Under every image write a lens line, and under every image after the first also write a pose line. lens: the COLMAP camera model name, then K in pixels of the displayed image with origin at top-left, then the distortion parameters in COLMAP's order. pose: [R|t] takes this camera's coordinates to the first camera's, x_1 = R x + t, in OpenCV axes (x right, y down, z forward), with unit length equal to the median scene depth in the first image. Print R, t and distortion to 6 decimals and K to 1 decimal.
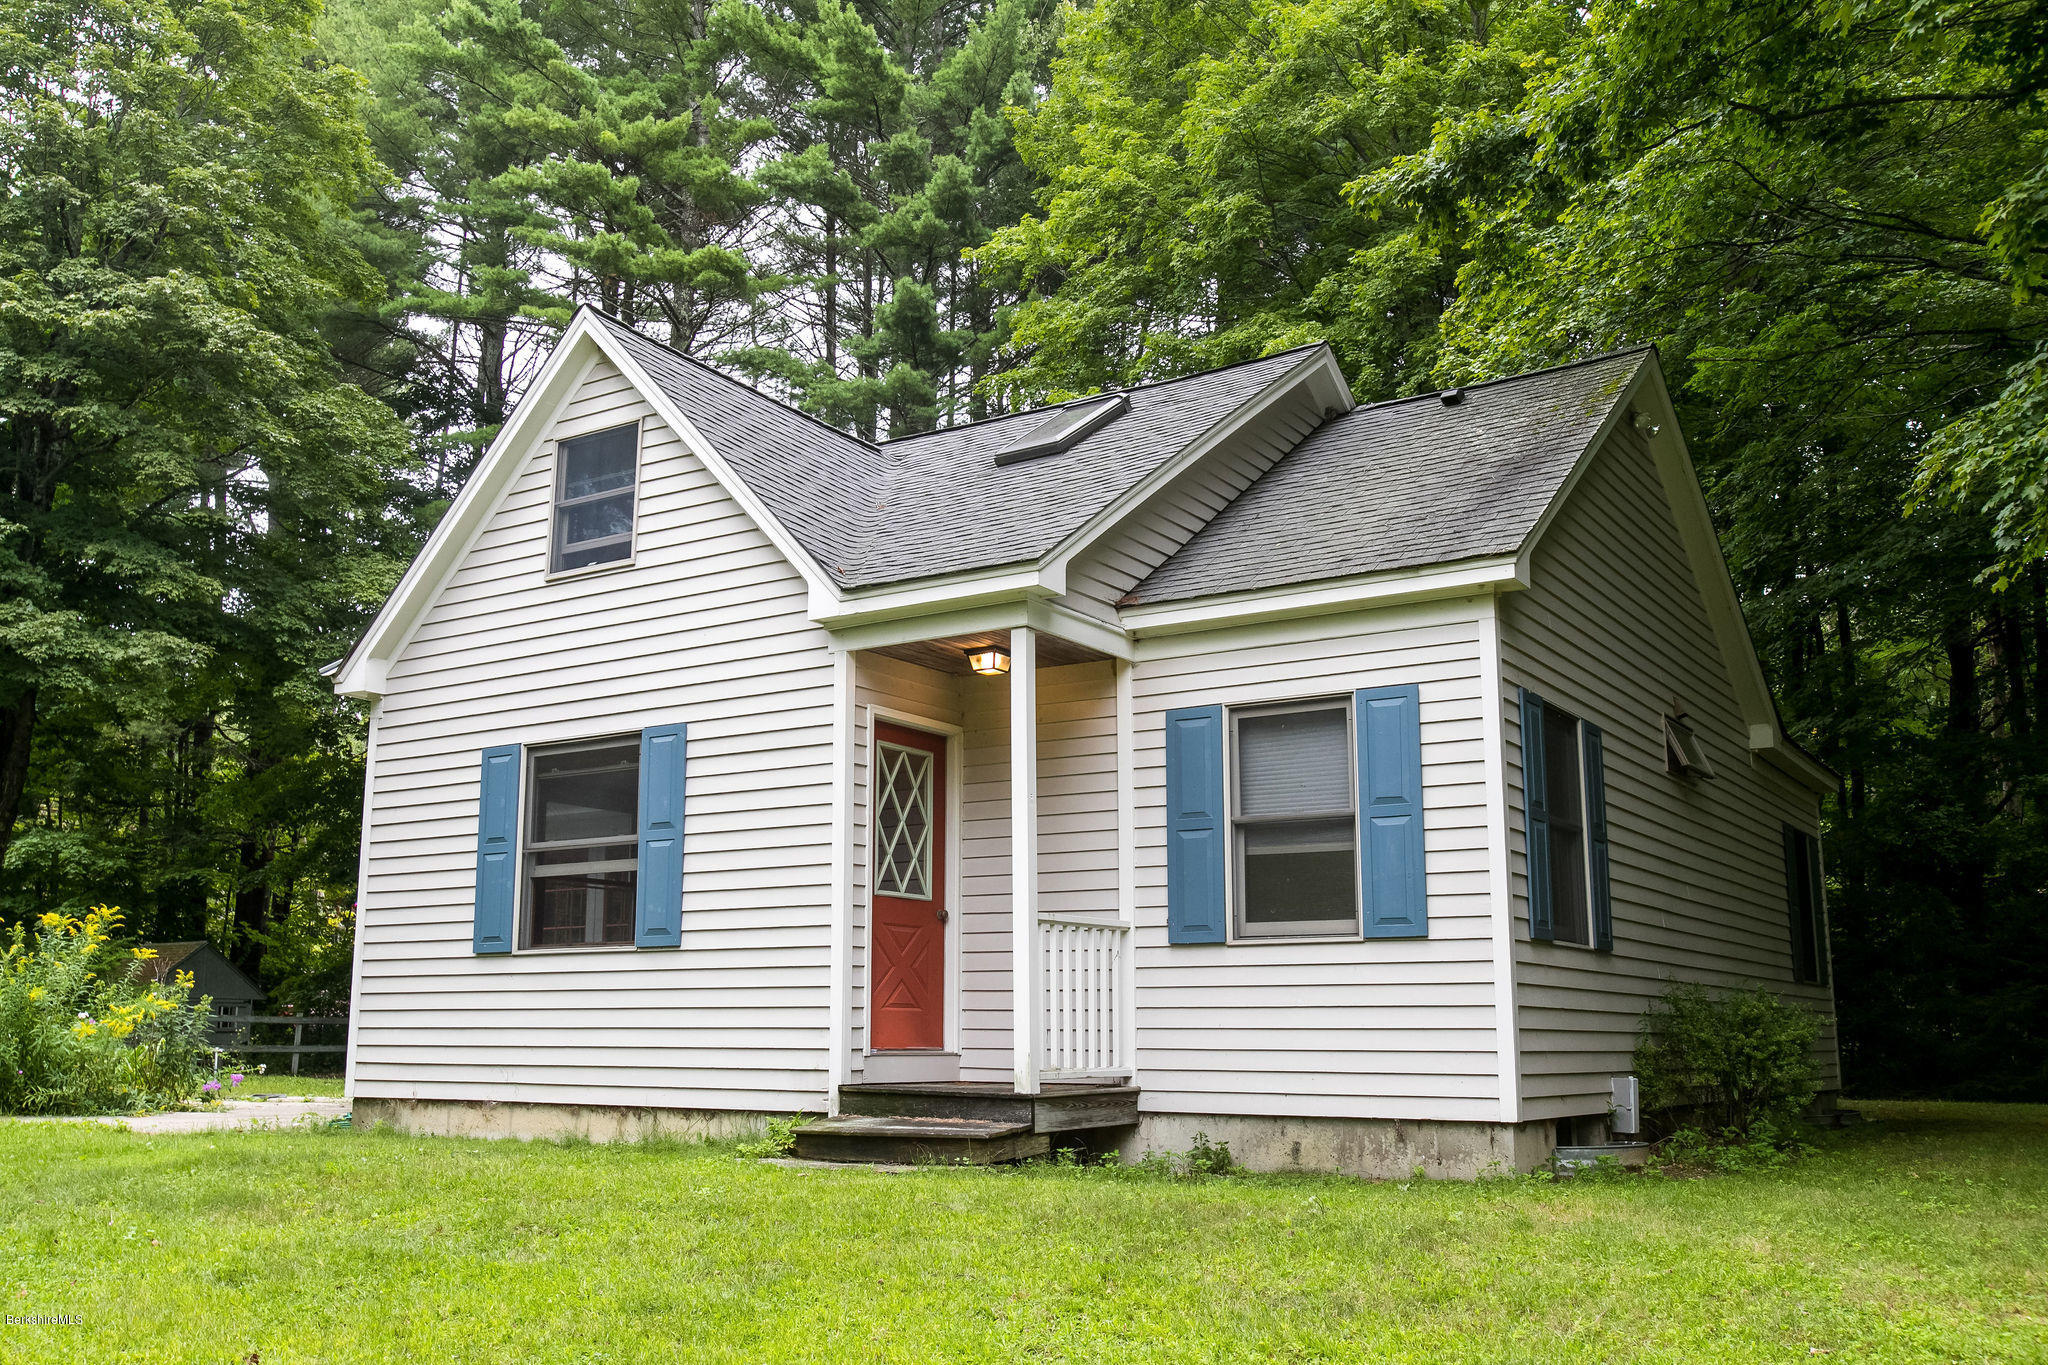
lens RADIAL K [[1821.3, 0, 1022.2], [0, 1821.3, 708.5], [0, 0, 1]] dist [-0.001655, -0.012457]
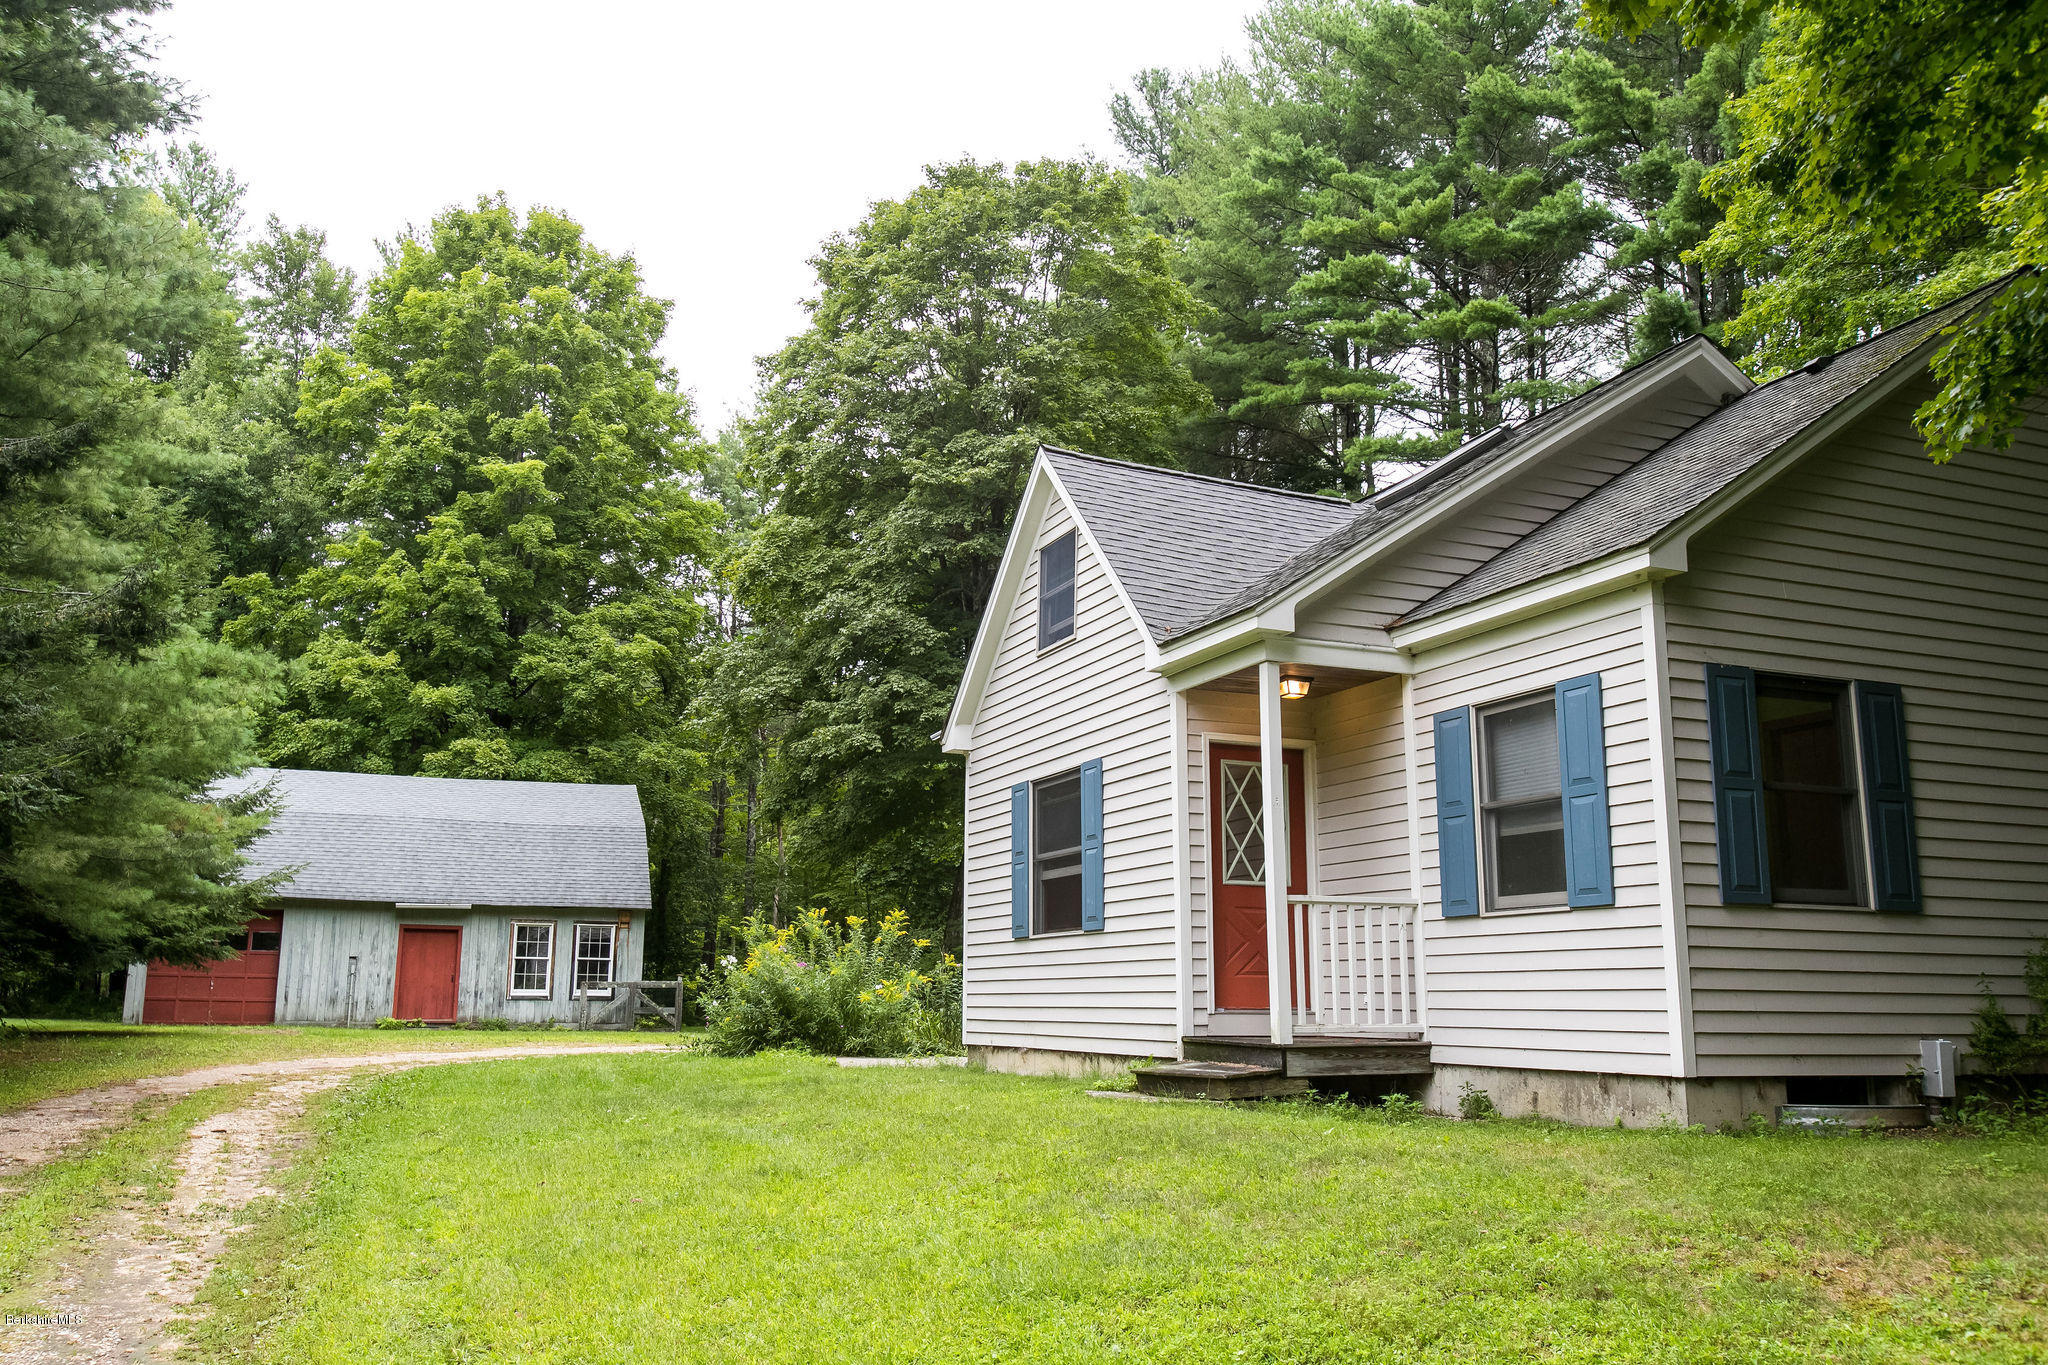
lens RADIAL K [[1630.7, 0, 1015.4], [0, 1630.7, 712.5], [0, 0, 1]] dist [-0.002133, 0.010752]
pose [[0.827199, -0.098278, -0.553248, 0.429320], [0.097650, 0.994747, -0.030702, 0.005758], [0.553359, -0.028628, 0.832450, -0.001939]]
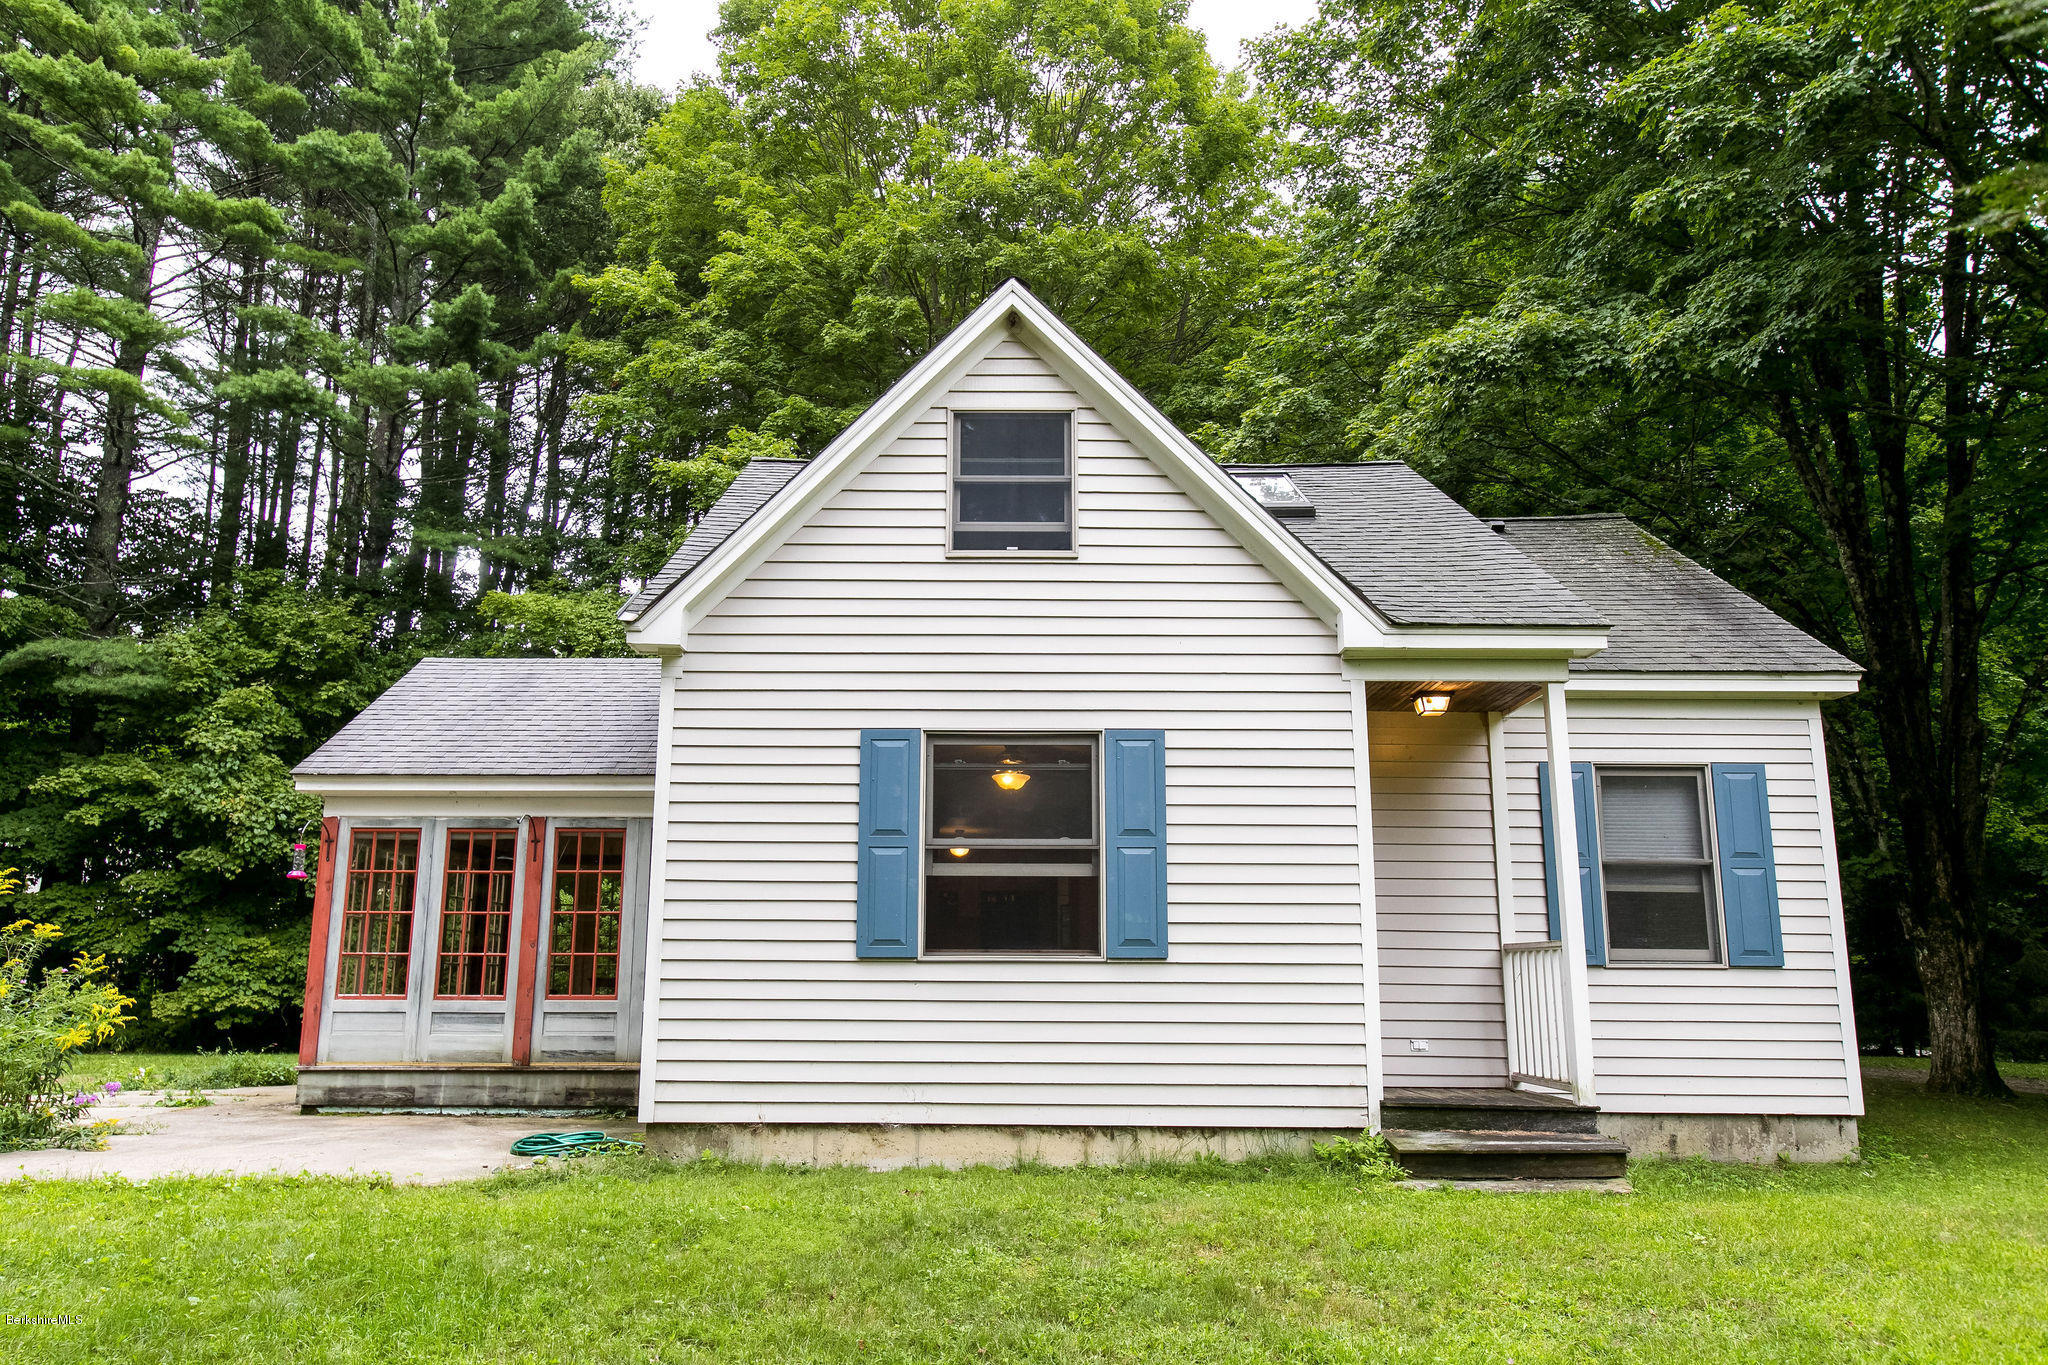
lens RADIAL K [[1412.8, 0, 1027.2], [0, 1412.8, 709.8], [0, 0, 1]] dist [0.004182, 0.003326]
pose [[0.840237, 0.106438, 0.531670, -0.679923], [-0.100498, 0.994125, -0.040194, 0.036790], [-0.532825, -0.019659, 0.845997, 0.410660]]
